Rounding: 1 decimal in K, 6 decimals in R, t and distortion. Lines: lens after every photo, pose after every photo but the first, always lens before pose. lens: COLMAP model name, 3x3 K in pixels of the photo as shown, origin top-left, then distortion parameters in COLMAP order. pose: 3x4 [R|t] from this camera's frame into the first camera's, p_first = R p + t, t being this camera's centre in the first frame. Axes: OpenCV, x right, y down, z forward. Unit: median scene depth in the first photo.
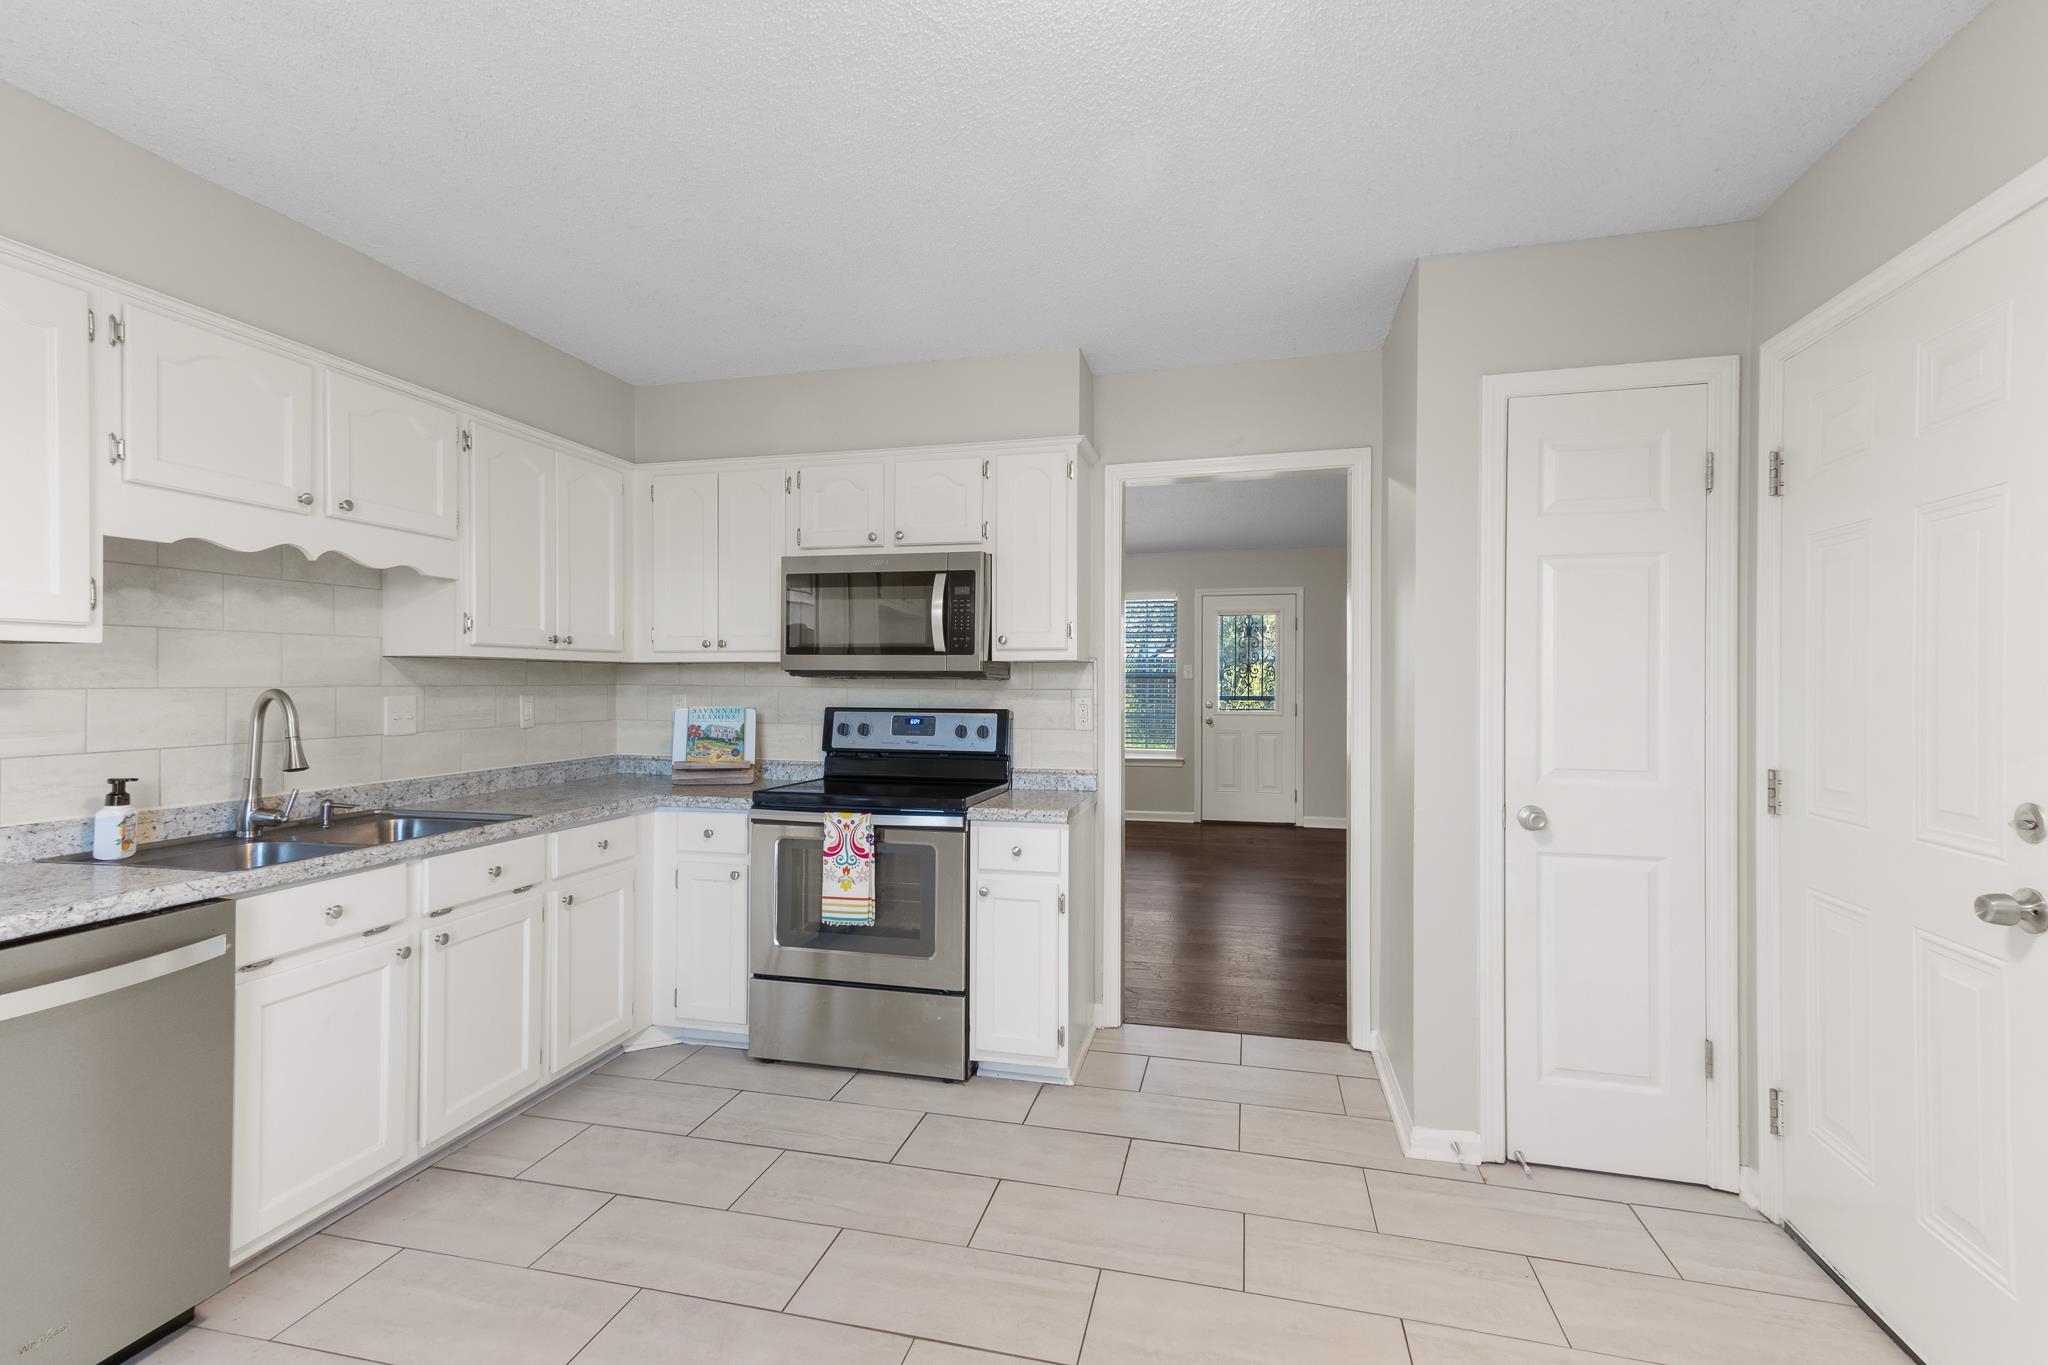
lens RADIAL K [[924.8, 0, 1006.3], [0, 924.8, 680.3], [0, 0, 1]] dist [0.023284, 0.000109]
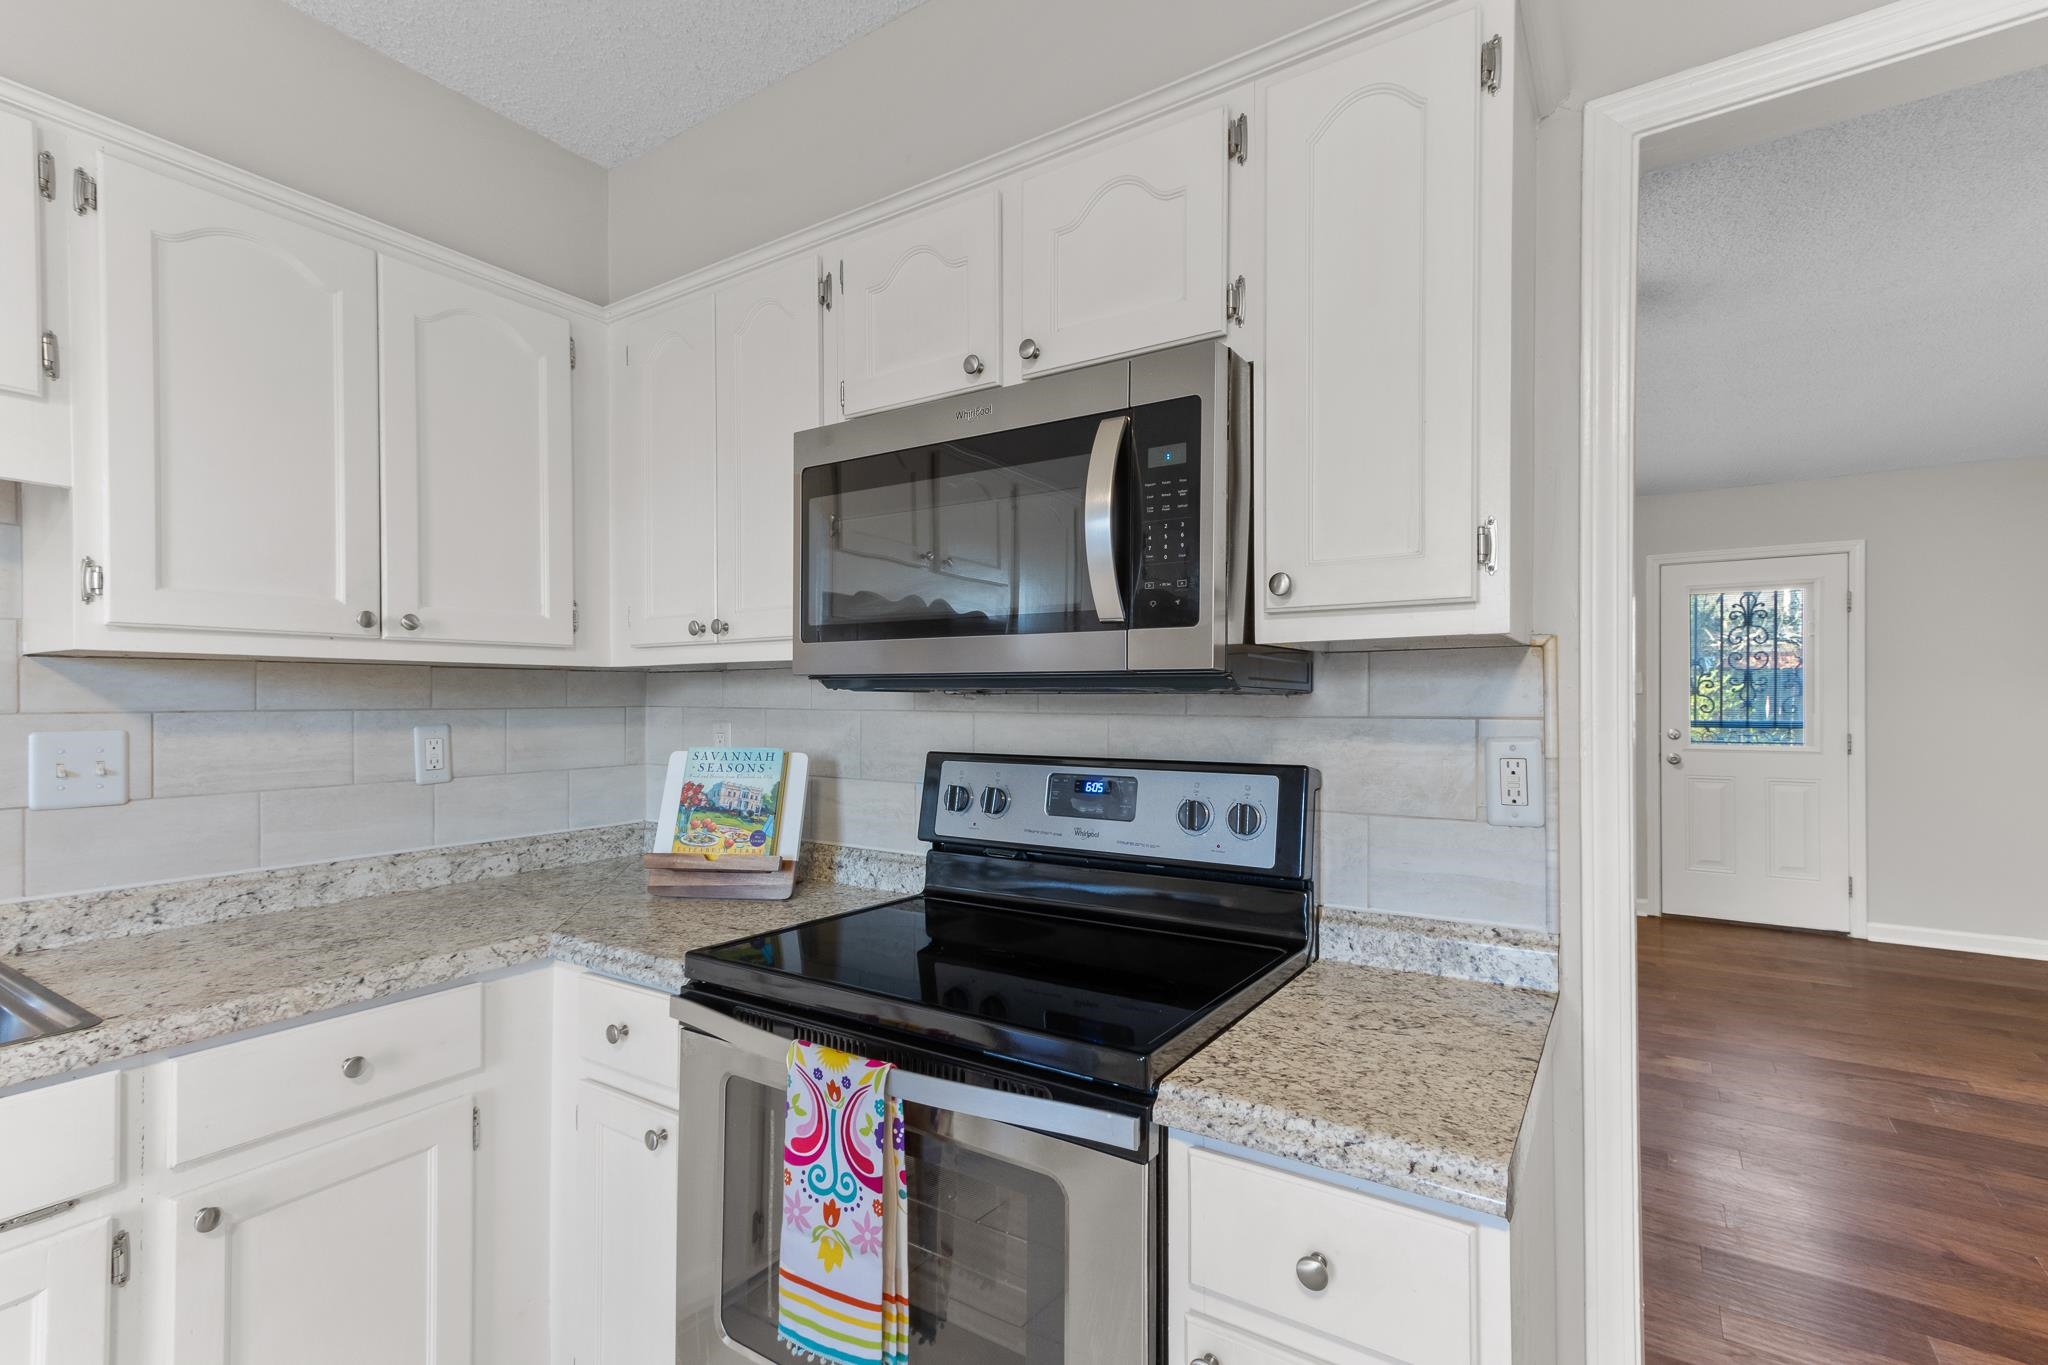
lens RADIAL K [[939.2, 0, 1019.0], [0, 939.2, 702.2], [0, 0, 1]] dist [0.024773, 0.000275]
pose [[0.944246, -0.003448, -0.329221, 0.019272], [0.004586, 0.999986, 0.002681, 0.001323], [0.329208, -0.004041, 0.944249, 0.570675]]
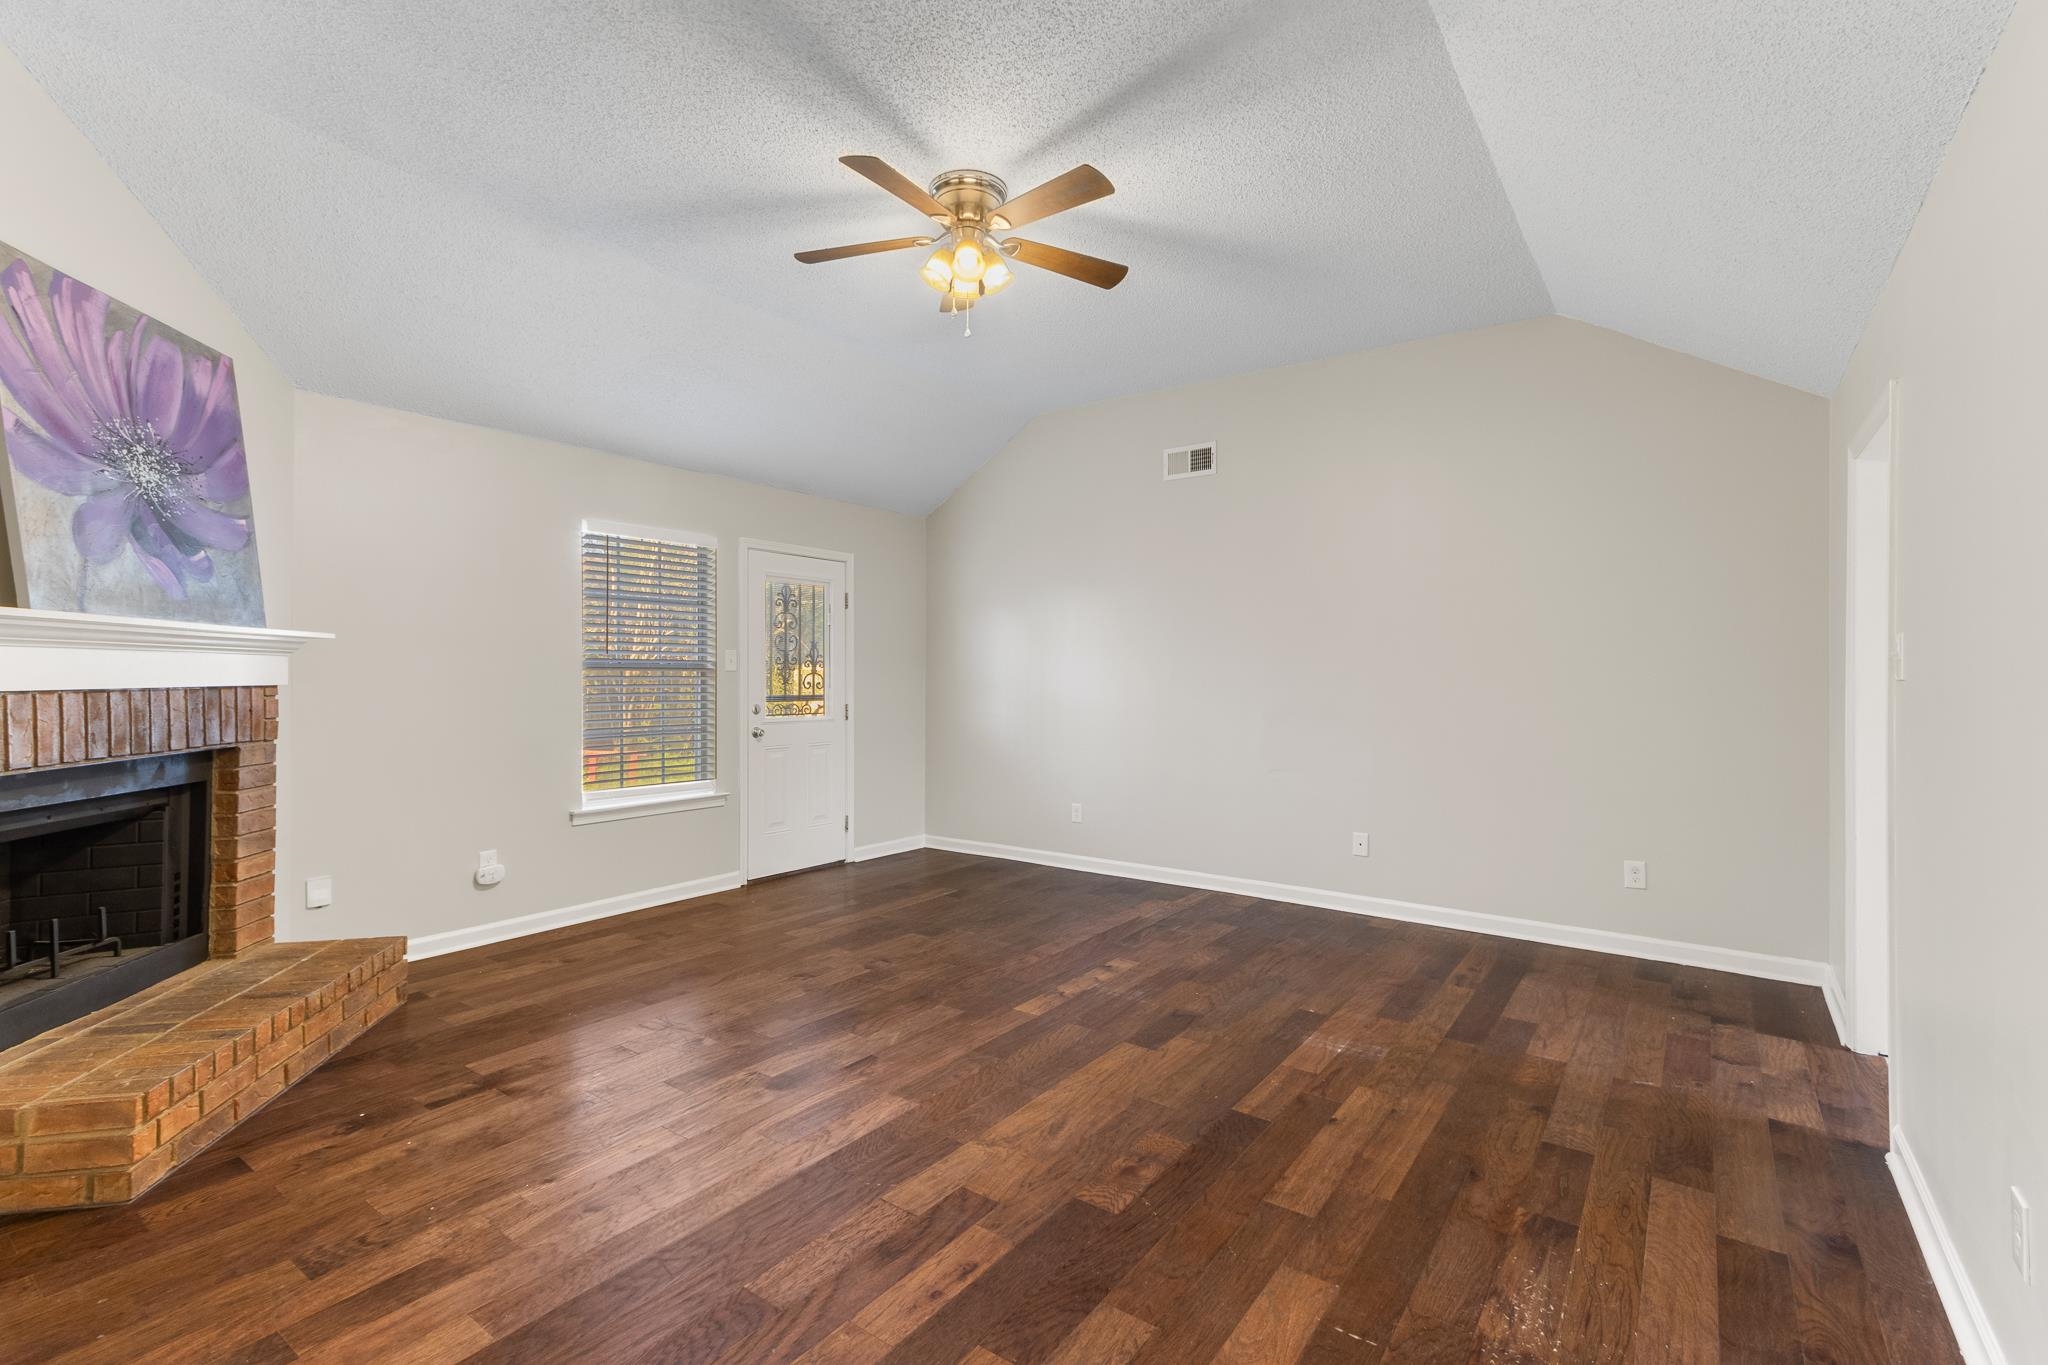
lens RADIAL K [[924.8, 0, 1006.3], [0, 924.8, 680.3], [0, 0, 1]] dist [0.023284, 0.000109]
pose [[0.380770, -0.005458, 0.924654, -0.842929], [-0.001965, 0.999976, 0.006712, 0.000988], [-0.924668, -0.004373, 0.380750, 1.415792]]
